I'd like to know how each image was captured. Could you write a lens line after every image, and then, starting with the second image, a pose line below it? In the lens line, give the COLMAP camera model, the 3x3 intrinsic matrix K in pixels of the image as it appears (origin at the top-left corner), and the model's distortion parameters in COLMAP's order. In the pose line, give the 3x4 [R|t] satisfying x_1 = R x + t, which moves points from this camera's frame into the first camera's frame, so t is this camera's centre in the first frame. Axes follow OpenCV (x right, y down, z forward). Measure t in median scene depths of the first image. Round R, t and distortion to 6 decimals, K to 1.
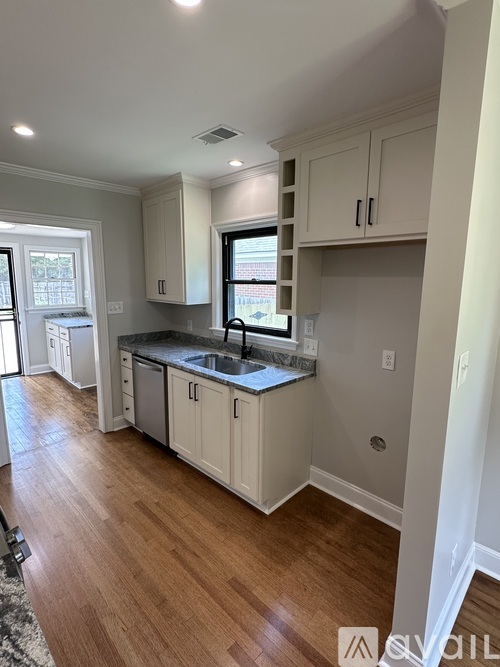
lens RADIAL K [[342.7, 0, 250.4], [0, 342.7, 334.2], [0, 0, 1]] dist [0.000469, 0.000025]
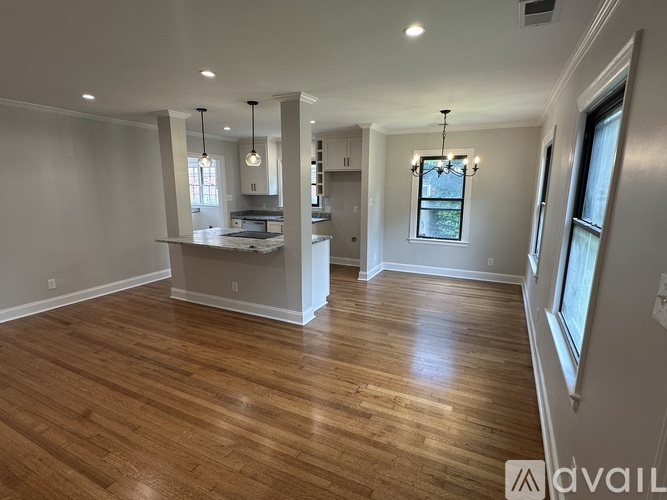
lens RADIAL K [[342.7, 0, 333.9], [0, 342.7, 249.5], [0, 0, 1]] dist [0.000469, 0.000025]
pose [[0.945793, -0.066335, 0.317924, -0.617300], [0.058416, 0.997700, 0.034389, 0.252871], [-0.319474, -0.013953, 0.947492, -1.460119]]
